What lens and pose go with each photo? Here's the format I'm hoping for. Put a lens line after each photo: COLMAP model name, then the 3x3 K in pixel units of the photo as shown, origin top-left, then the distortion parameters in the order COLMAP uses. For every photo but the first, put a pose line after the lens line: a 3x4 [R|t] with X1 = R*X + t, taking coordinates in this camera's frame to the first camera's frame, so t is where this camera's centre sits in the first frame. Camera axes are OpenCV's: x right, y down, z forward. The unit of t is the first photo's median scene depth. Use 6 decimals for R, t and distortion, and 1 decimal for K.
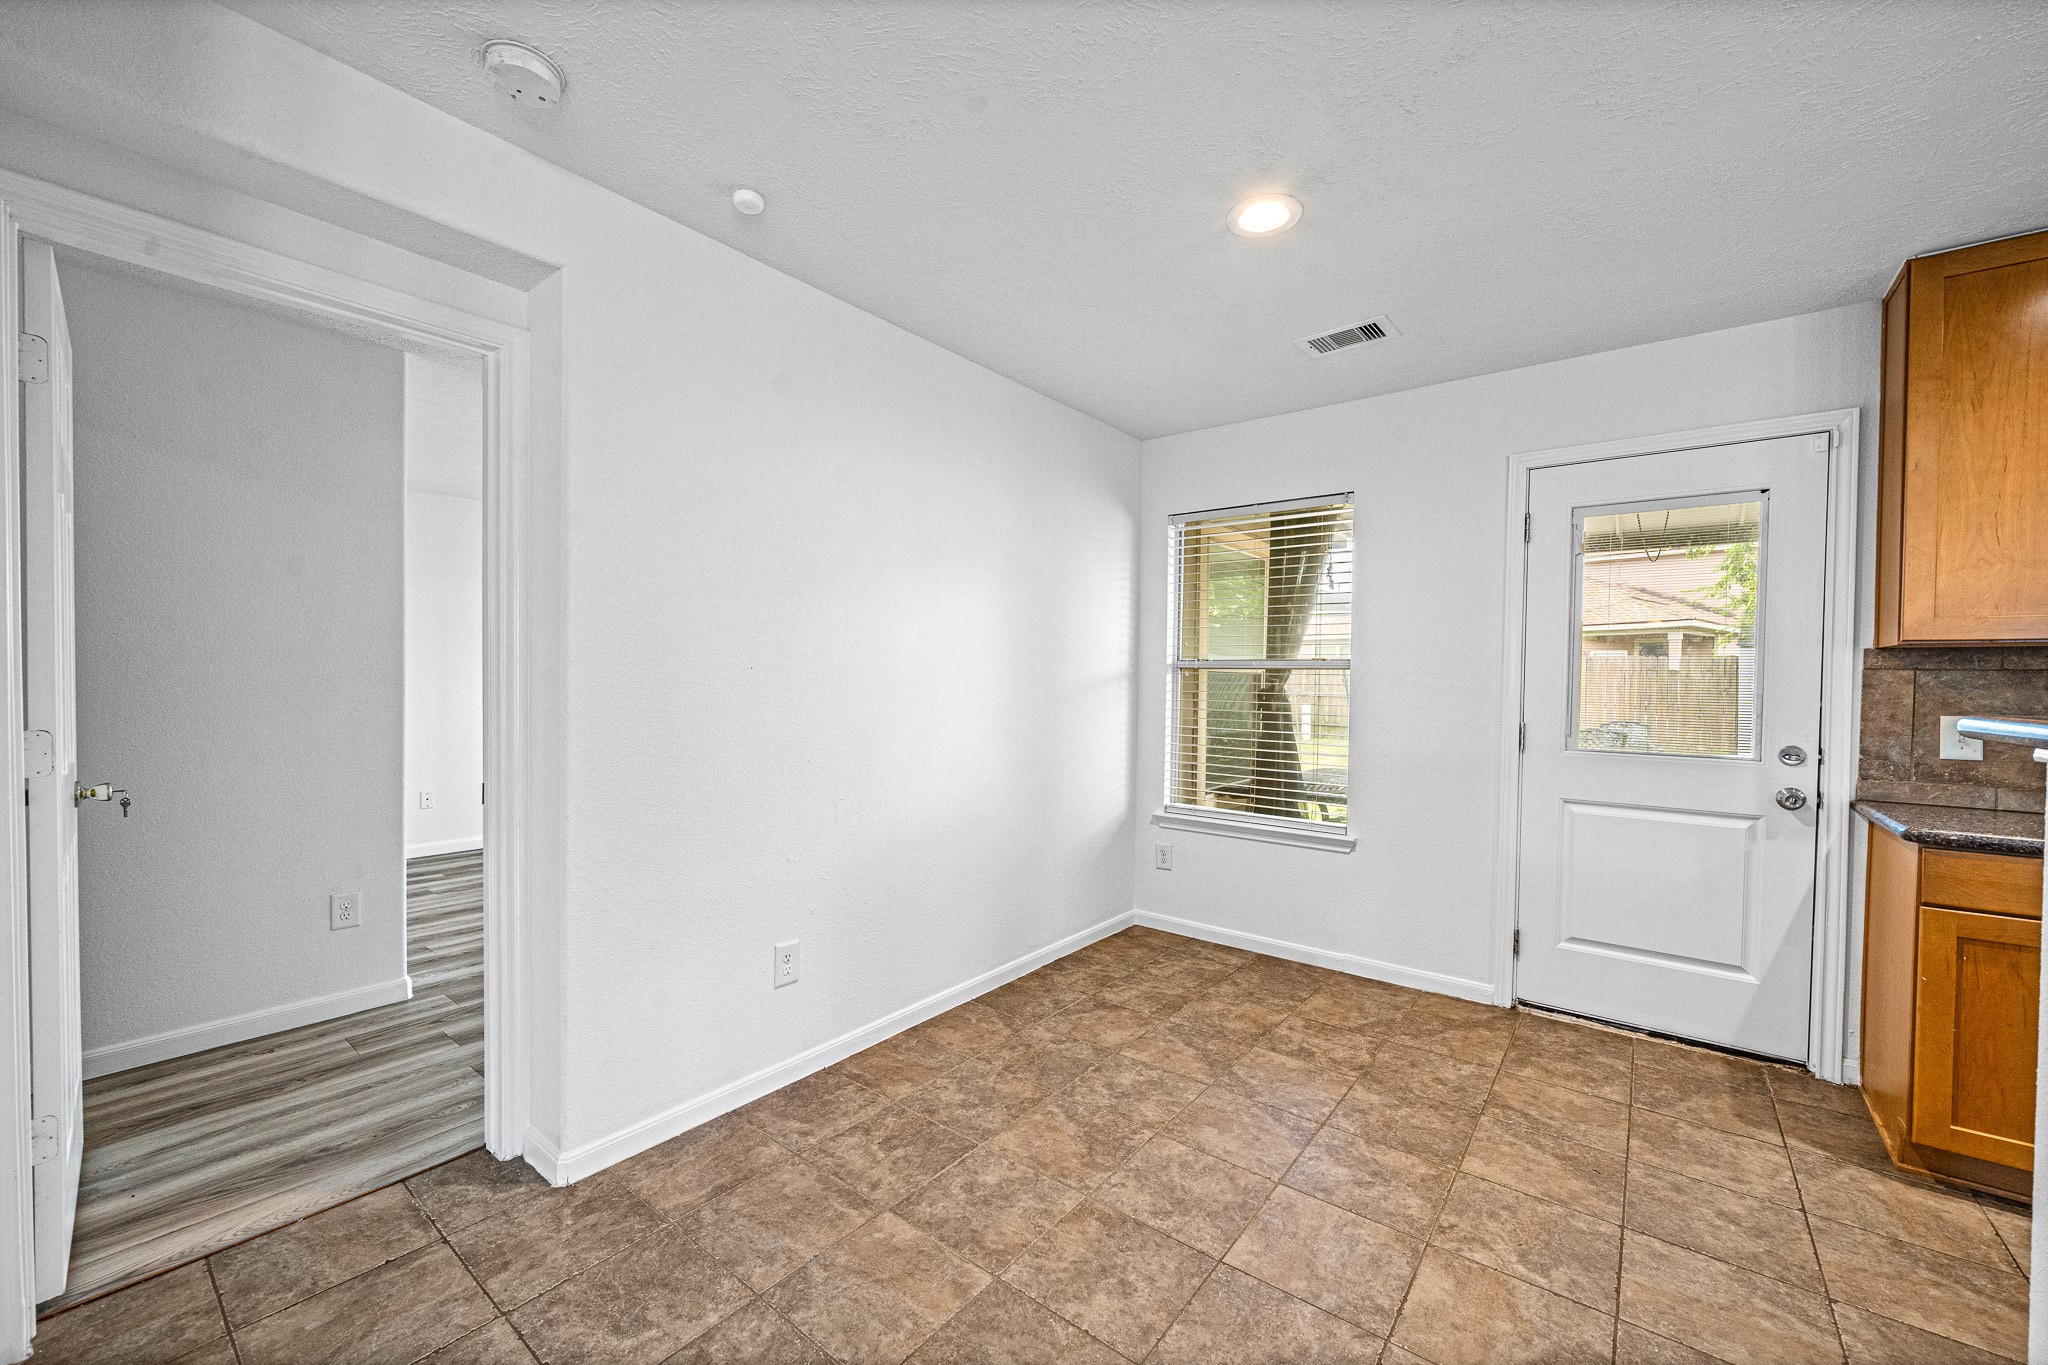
lens RADIAL K [[799.1, 0, 1030.4], [0, 799.1, 688.7], [0, 0, 1]] dist [-0.006064, 0.000236]
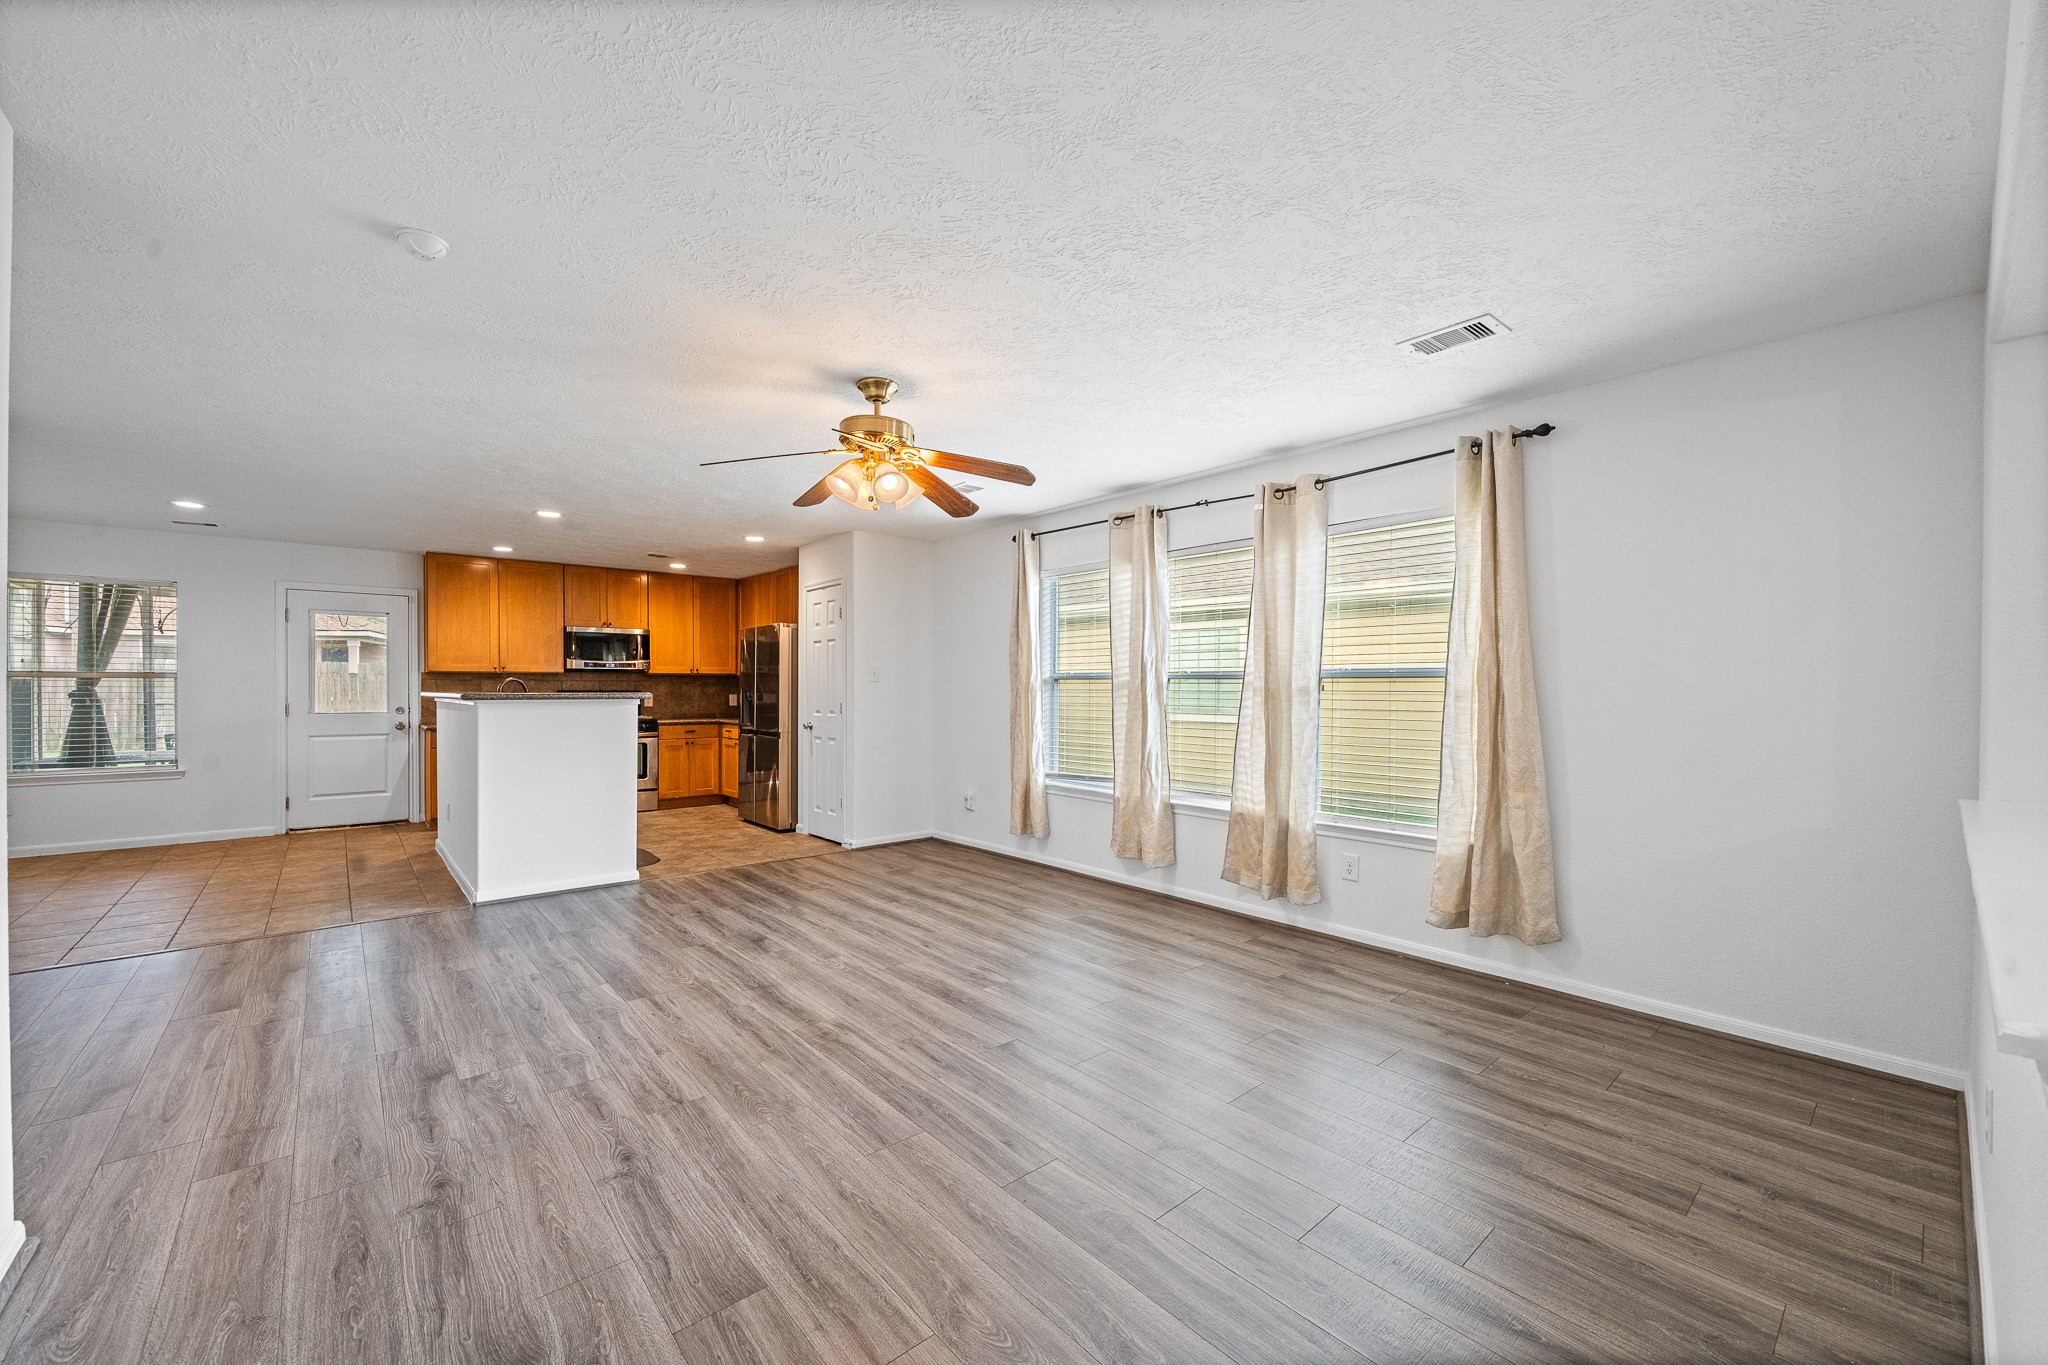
lens RADIAL K [[799.1, 0, 1025.4], [0, 799.1, 694.9], [0, 0, 1]] dist [-0.006064, 0.000236]
pose [[0.188223, -0.021093, 0.981900, -1.431127], [0.013057, 0.999735, 0.018973, 0.005609], [-0.982040, 0.009250, 0.188448, -1.756339]]
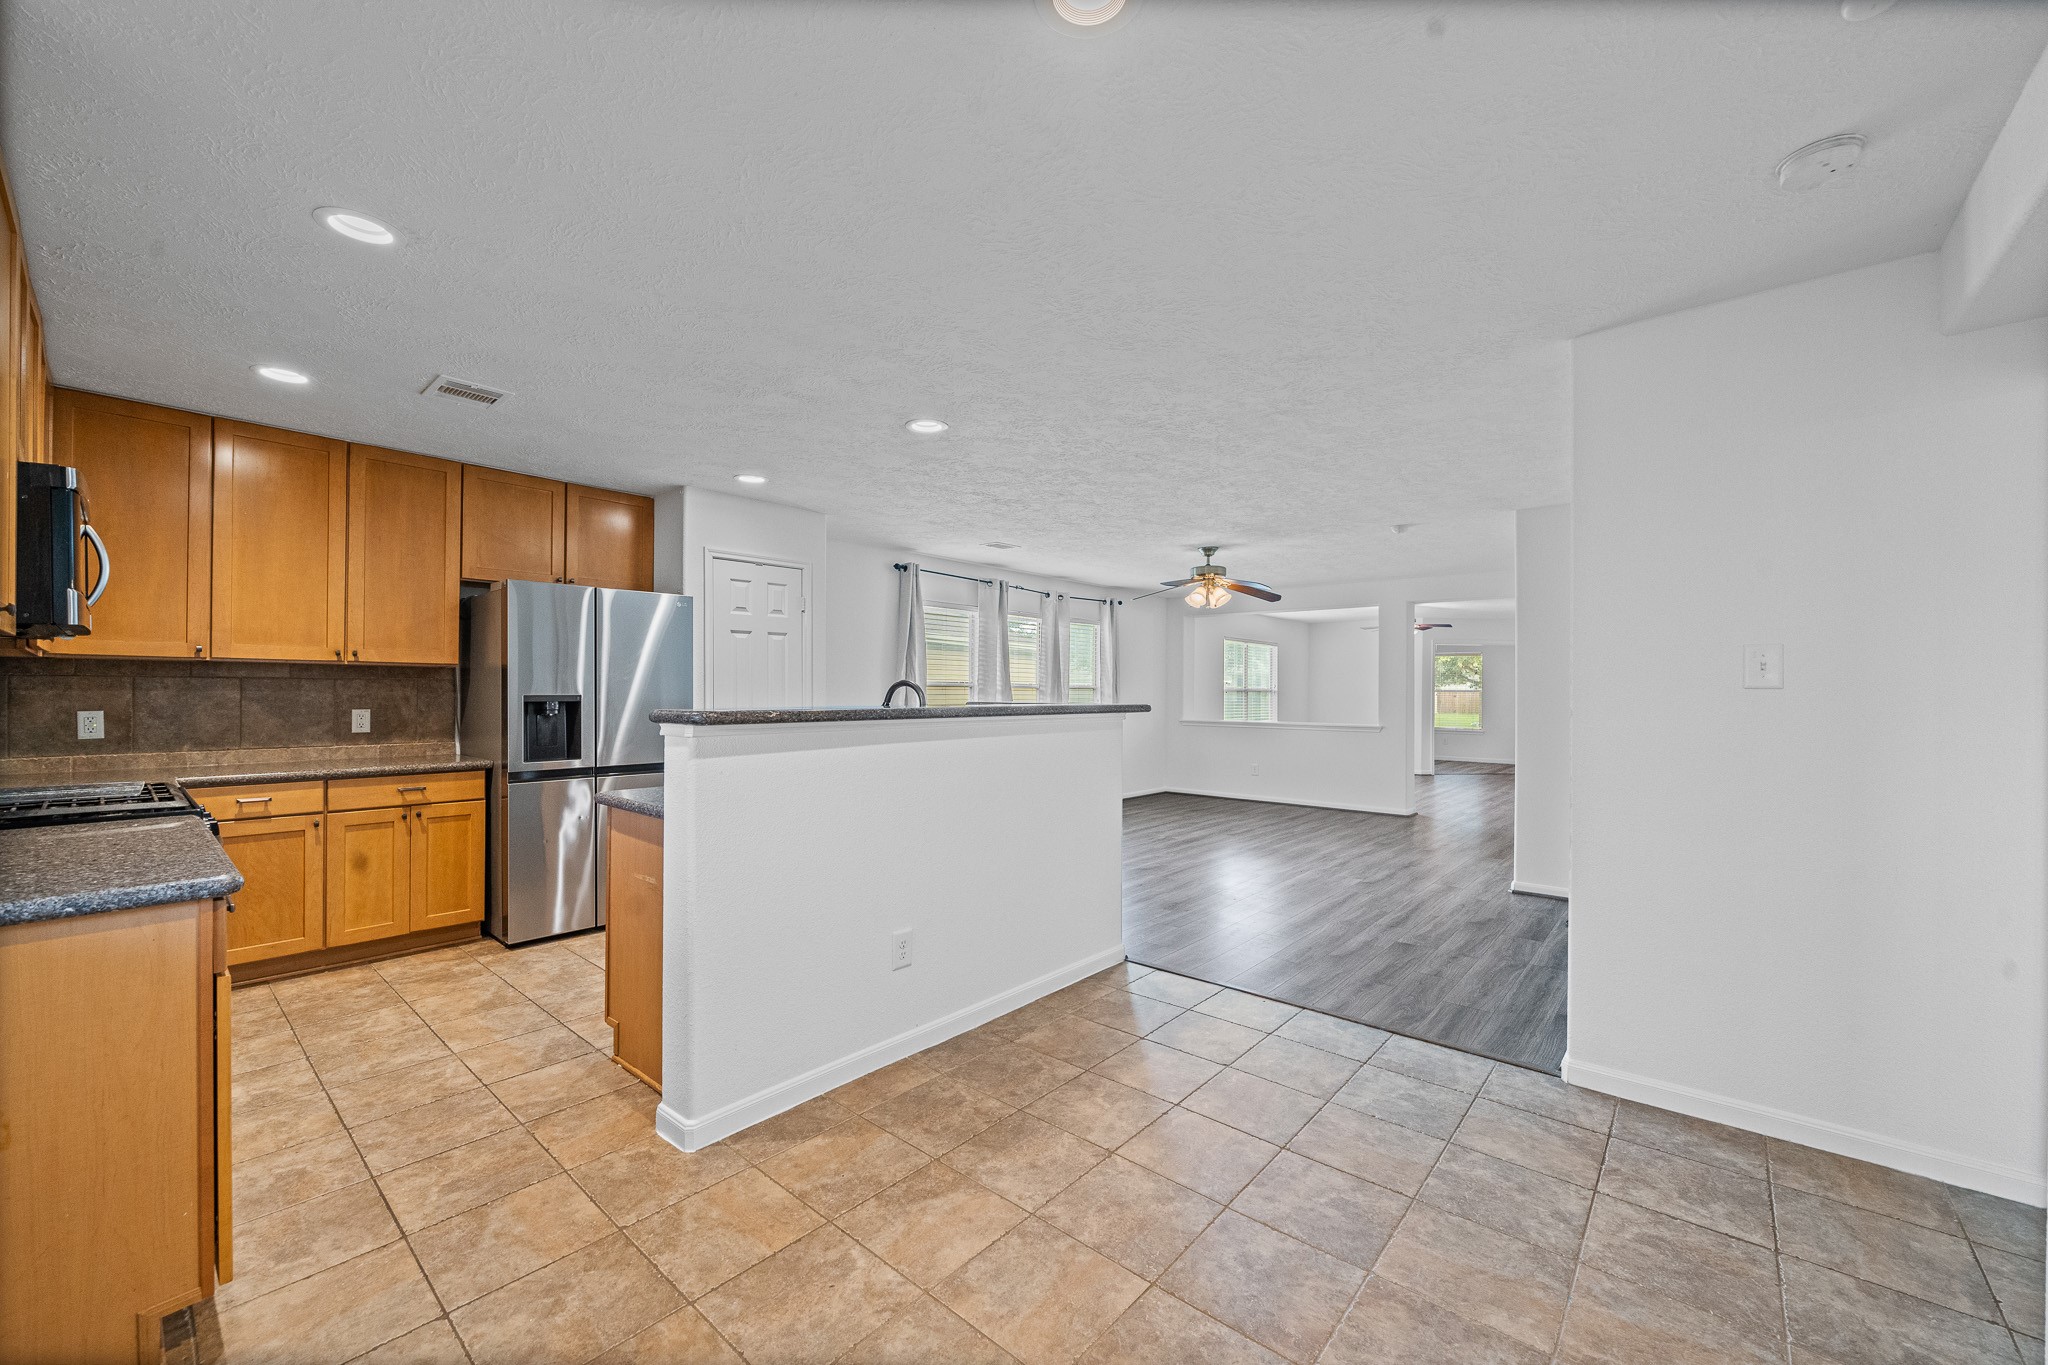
lens RADIAL K [[799.1, 0, 1023.5], [0, 799.1, 696.3], [0, 0, 1]] dist [-0.006064, 0.000236]
pose [[-0.998264, -0.018629, 0.055879, 0.252417], [-0.017649, 0.999683, 0.017976, -0.021758], [-0.056196, 0.016959, -0.998276, 1.406107]]
